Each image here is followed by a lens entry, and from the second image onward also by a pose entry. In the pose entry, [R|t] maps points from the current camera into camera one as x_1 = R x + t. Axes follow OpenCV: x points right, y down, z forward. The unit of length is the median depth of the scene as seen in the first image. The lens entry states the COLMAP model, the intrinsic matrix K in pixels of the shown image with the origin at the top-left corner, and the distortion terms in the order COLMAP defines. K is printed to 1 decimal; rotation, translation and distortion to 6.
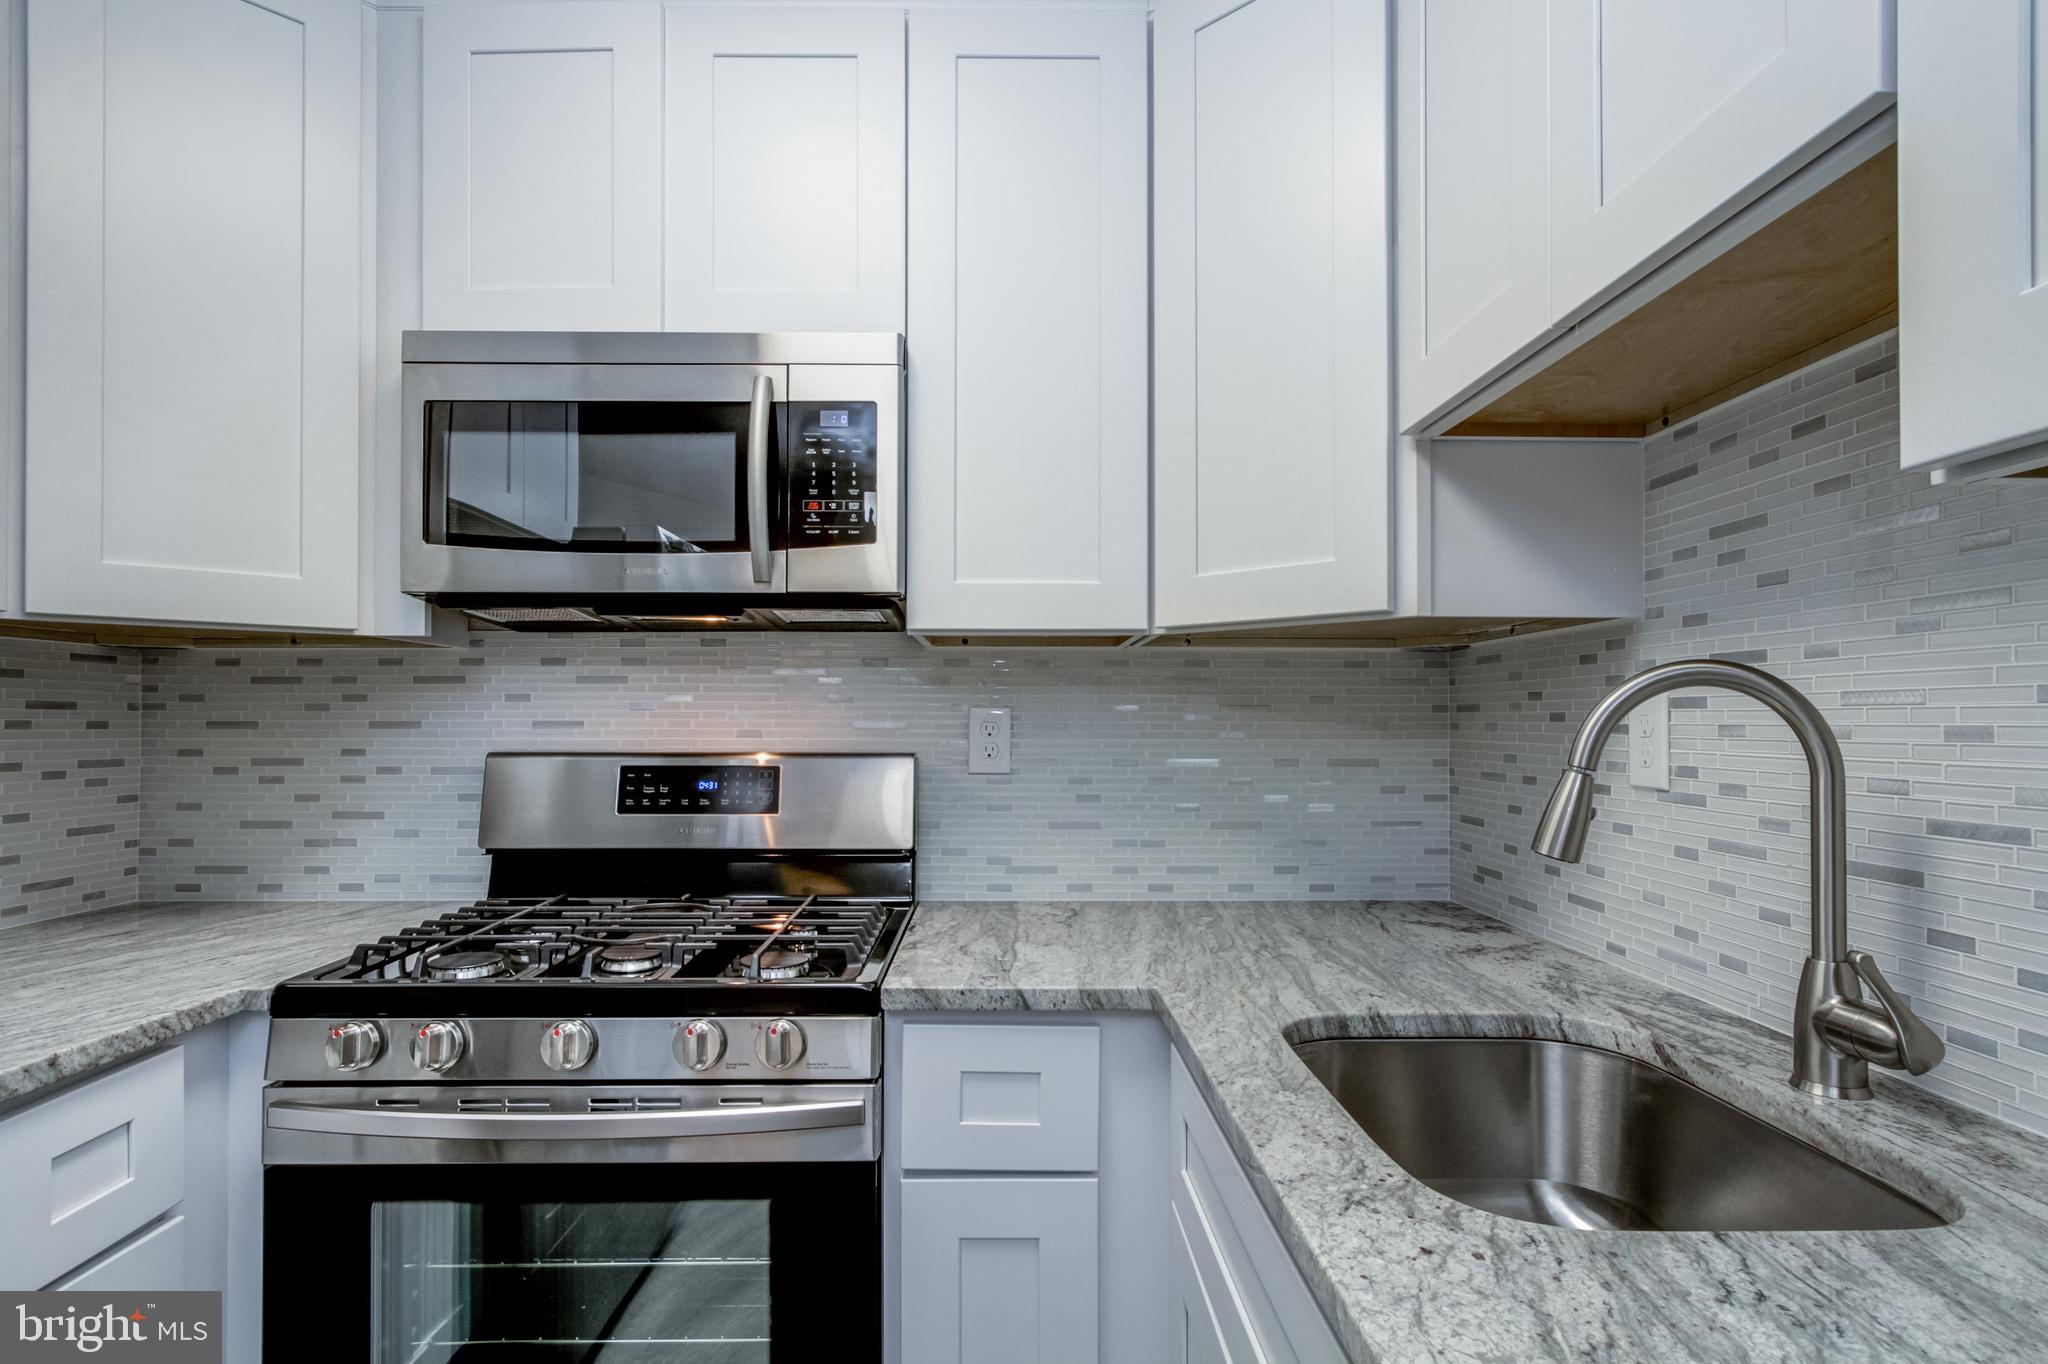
lens RADIAL K [[1070.6, 0, 1016.9], [0, 1070.6, 710.6], [0, 0, 1]] dist [-0.005074, 0.003338]
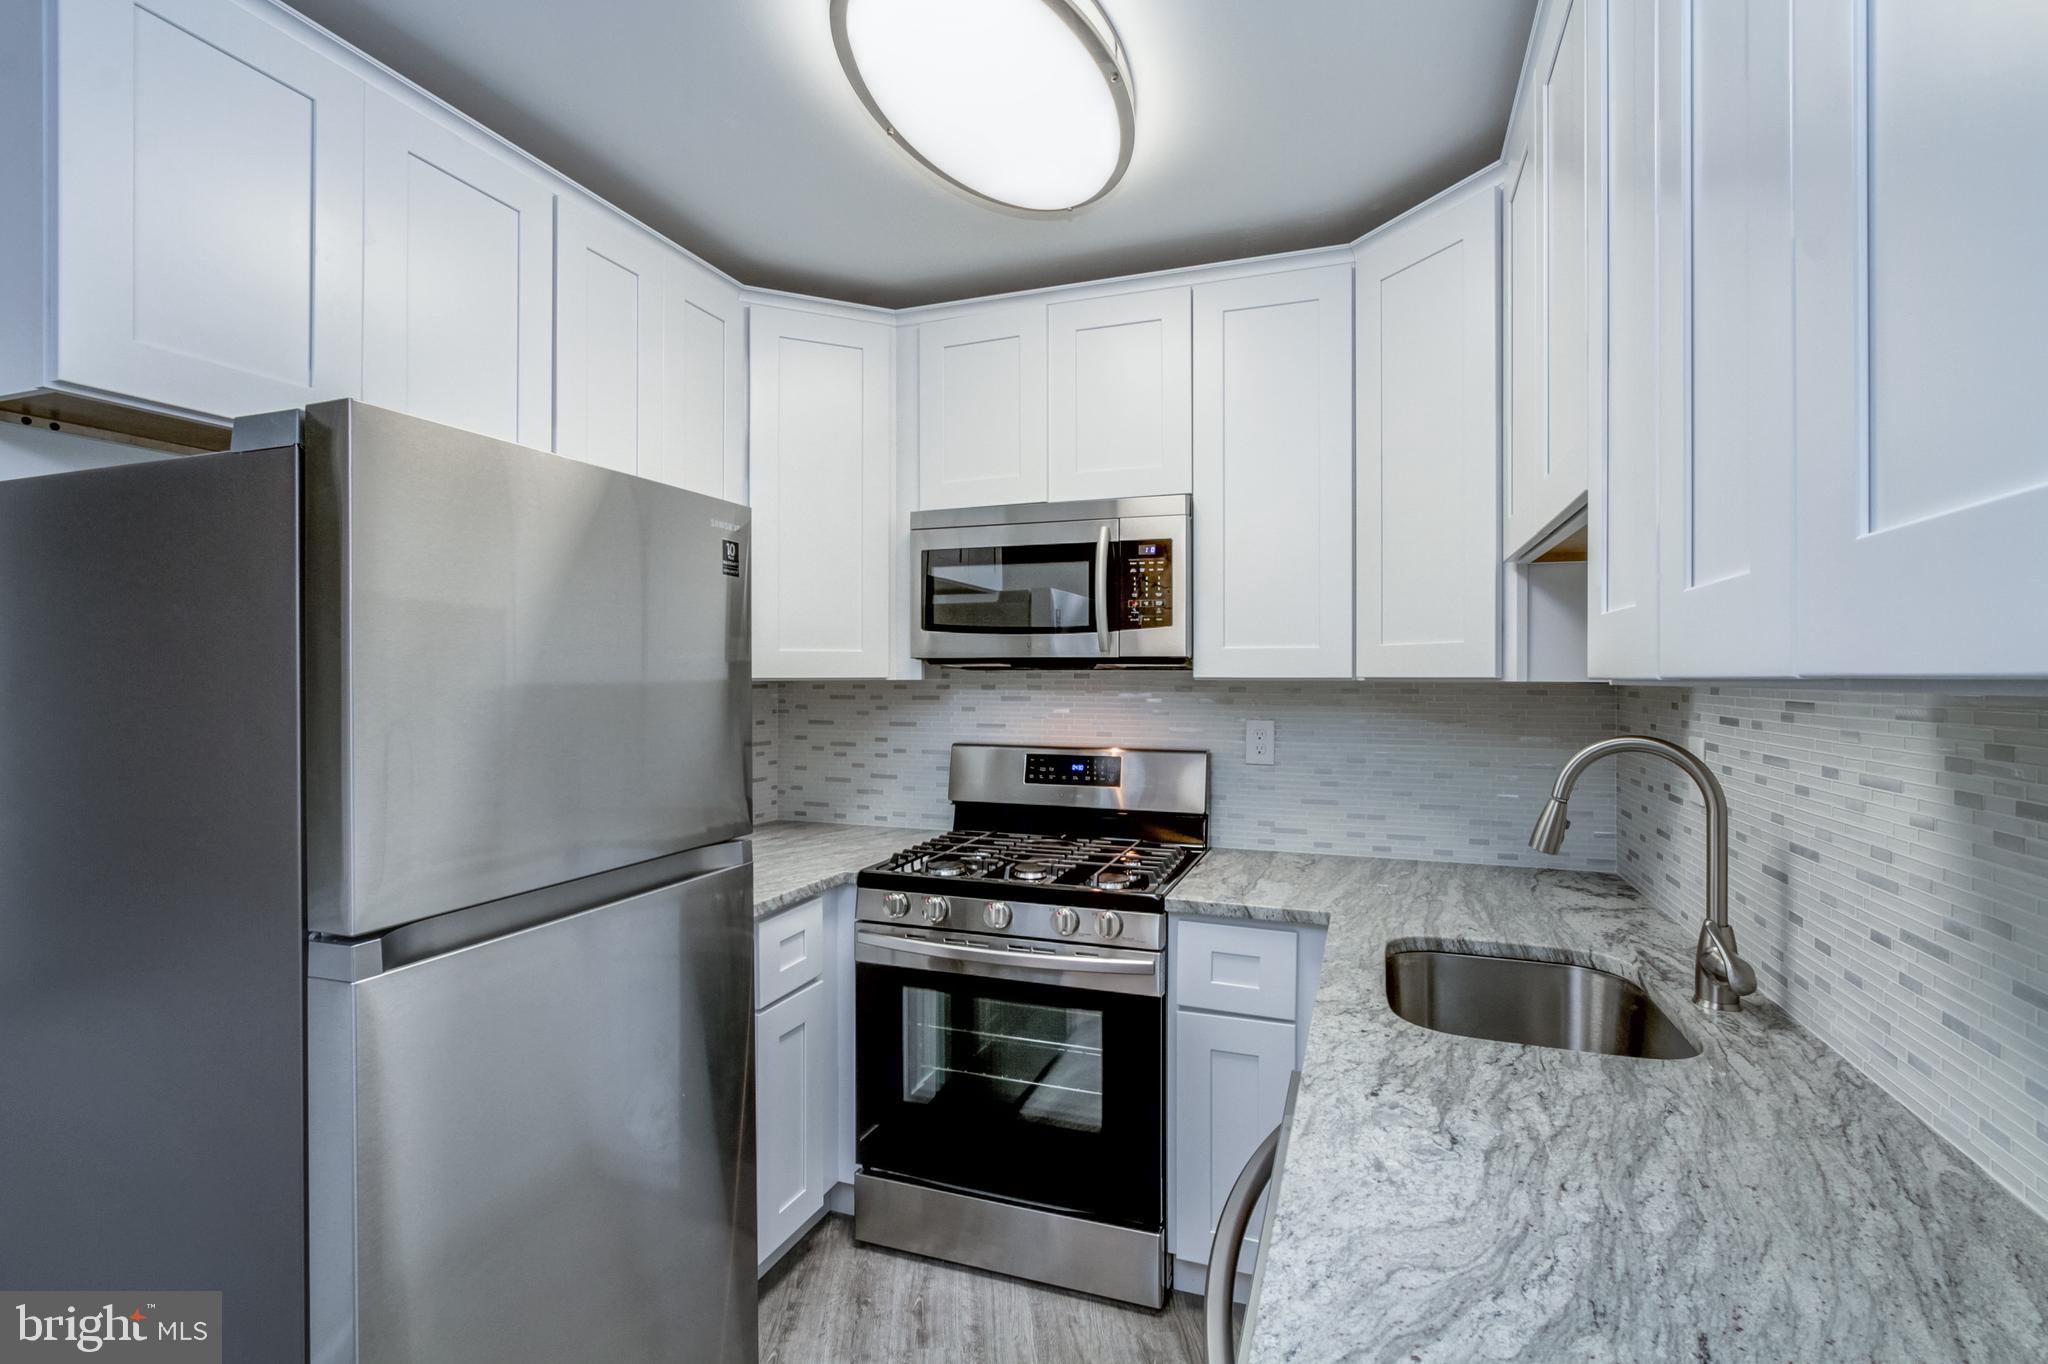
lens RADIAL K [[949.3, 0, 1032.5], [0, 949.3, 680.0], [0, 0, 1]] dist [-0.005744, 0.003292]
pose [[0.935809, 0.002994, -0.352493, 0.203760], [0.002036, 0.999901, 0.013897, -0.109581], [0.352500, -0.013722, 0.935711, -0.482281]]
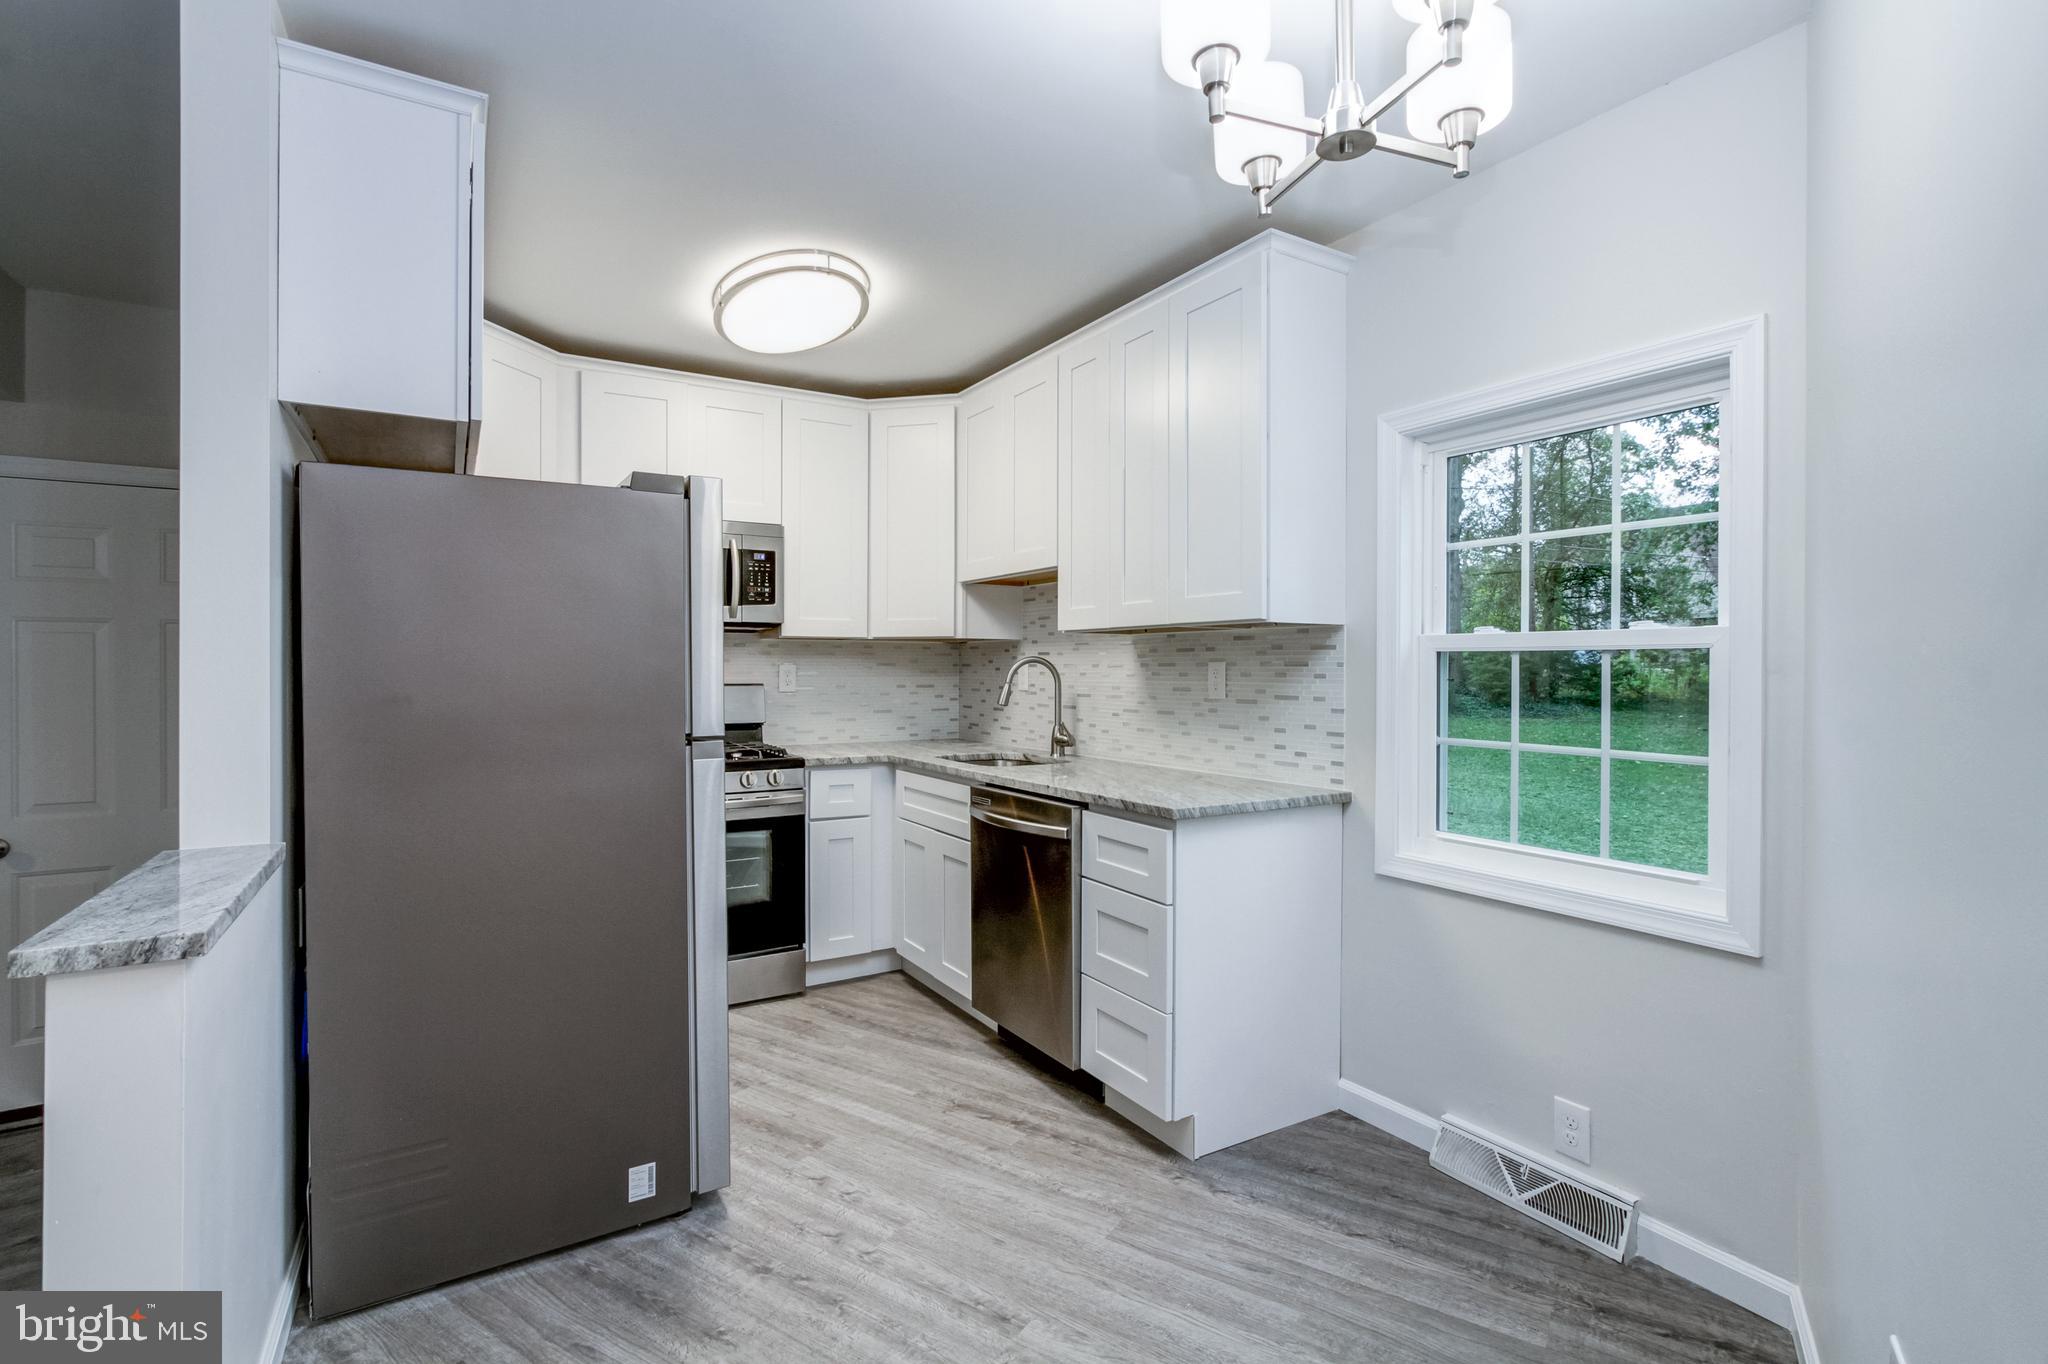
lens RADIAL K [[949.3, 0, 1018.3], [0, 949.3, 670.7], [0, 0, 1]] dist [-0.005744, 0.003292]
pose [[0.865097, -0.001328, 0.501602, -0.919490], [-0.006887, 0.999871, 0.014527, -0.033775], [-0.501557, -0.016022, 0.864976, -1.573129]]
